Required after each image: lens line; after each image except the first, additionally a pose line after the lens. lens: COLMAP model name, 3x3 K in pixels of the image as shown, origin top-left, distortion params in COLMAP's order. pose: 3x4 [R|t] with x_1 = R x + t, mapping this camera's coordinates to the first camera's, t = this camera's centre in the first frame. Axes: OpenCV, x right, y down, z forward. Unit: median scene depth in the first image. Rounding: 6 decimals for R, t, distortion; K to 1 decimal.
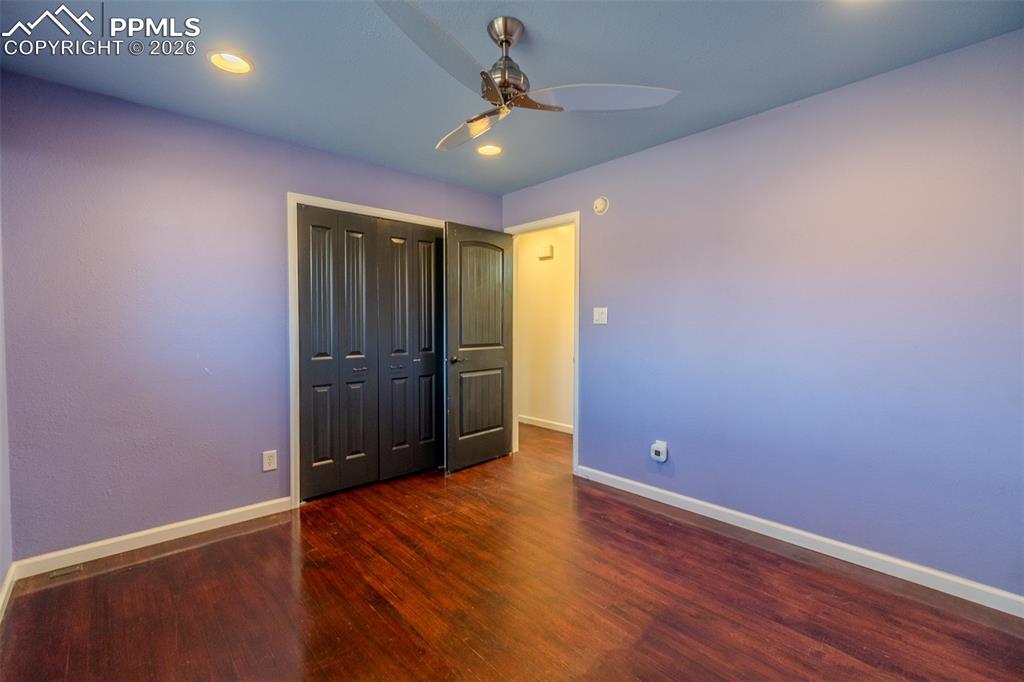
lens RADIAL K [[445.2, 0, 502.7], [0, 445.2, 335.5], [0, 0, 1]] dist [-0.000329, 0.000297]
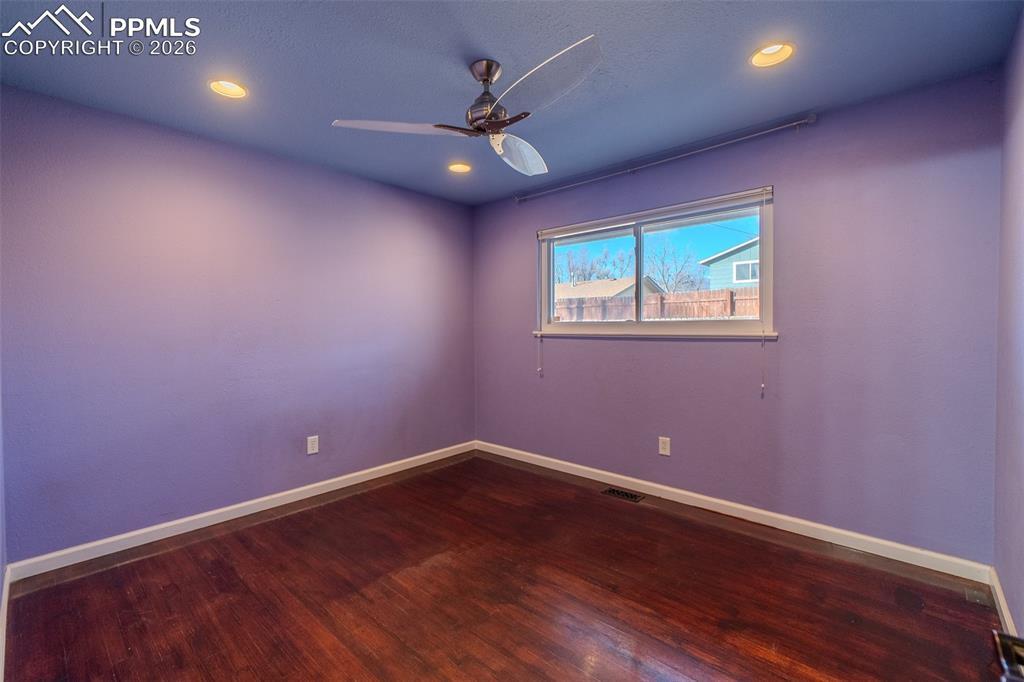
lens RADIAL K [[433.2, 0, 493.3], [0, 433.2, 338.3], [0, 0, 1]] dist [-0.001466, -0.000131]
pose [[-0.996989, 0.007205, -0.077208, 0.081791], [0.004109, 0.999184, 0.040176, -0.044514], [0.077434, 0.039738, -0.996205, 2.114167]]
